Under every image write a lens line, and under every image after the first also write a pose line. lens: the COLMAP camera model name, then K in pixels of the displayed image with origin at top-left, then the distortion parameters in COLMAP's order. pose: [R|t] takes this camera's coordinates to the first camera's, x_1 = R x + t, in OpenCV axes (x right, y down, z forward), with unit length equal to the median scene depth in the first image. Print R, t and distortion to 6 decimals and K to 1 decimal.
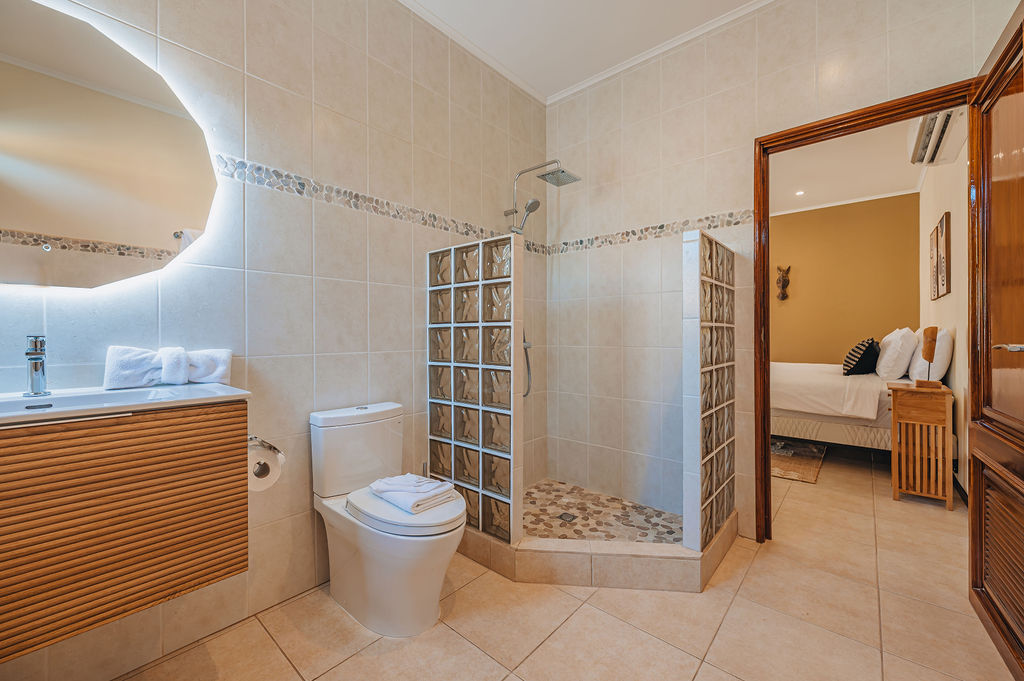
lens RADIAL K [[405.3, 0, 513.6], [0, 405.3, 332.9], [0, 0, 1]] dist [-0.002680, 0.000064]
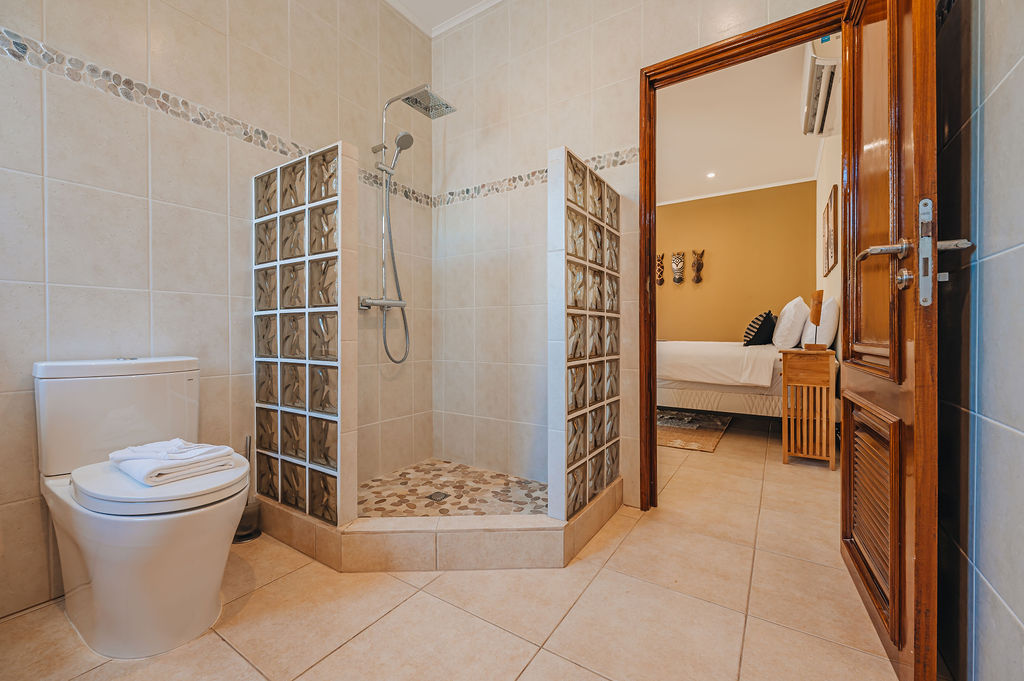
lens RADIAL K [[405.3, 0, 514.8], [0, 405.3, 336.1], [0, 0, 1]] dist [-0.002680, 0.000064]
pose [[0.991112, -0.003406, 0.132983, 0.191322], [0.002317, 0.999963, 0.008341, 0.111186], [-0.133007, -0.007959, 0.991083, 0.128725]]
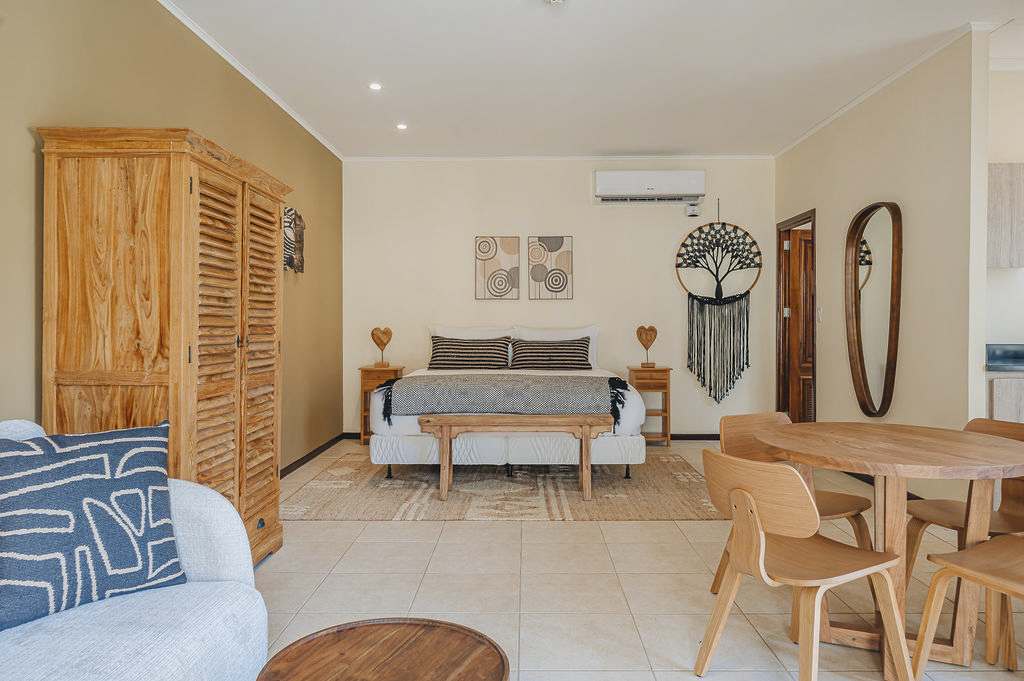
lens RADIAL K [[684.3, 0, 520.8], [0, 684.3, 324.8], [0, 0, 1]] dist [-0.004731, -0.002281]
pose [[-0.641382, 0.001474, 0.767221, -0.696348], [0.005972, 0.999977, 0.003071, -0.027868], [-0.767199, 0.006552, -0.641376, 3.614777]]
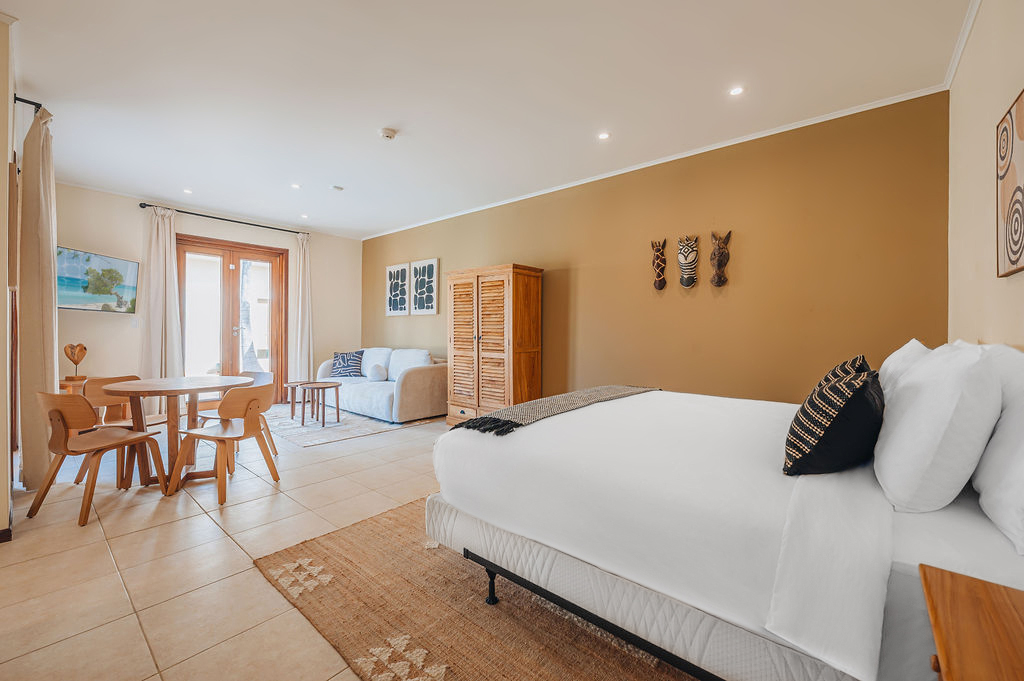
lens RADIAL K [[405.3, 0, 513.6], [0, 405.3, 329.5], [0, 0, 1]] dist [-0.002680, 0.000064]
pose [[0.999906, 0.007039, 0.011797, 0.908569], [-0.007007, 0.999972, -0.002729, -0.032418], [-0.011816, 0.002646, 0.999927, 1.024079]]
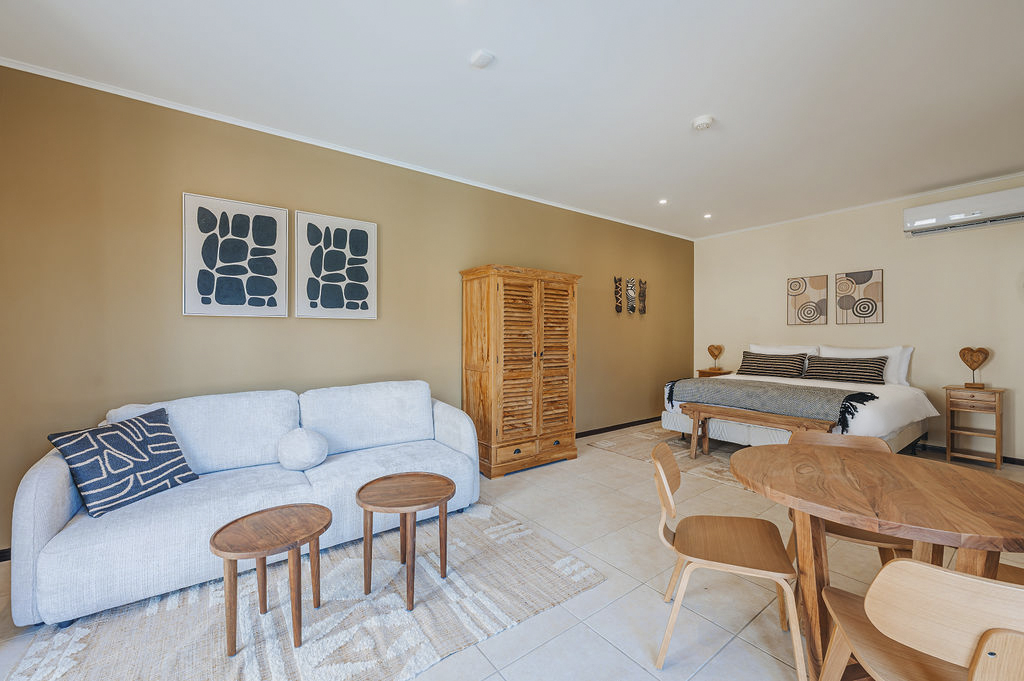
lens RADIAL K [[405.3, 0, 507.7], [0, 405.3, 338.8], [0, 0, 1]] dist [-0.002680, 0.000064]
pose [[0.227365, -0.002064, 0.973808, -1.005486], [0.005145, 0.999986, 0.000918, -0.062138], [-0.973796, 0.004801, 0.227372, 2.881149]]
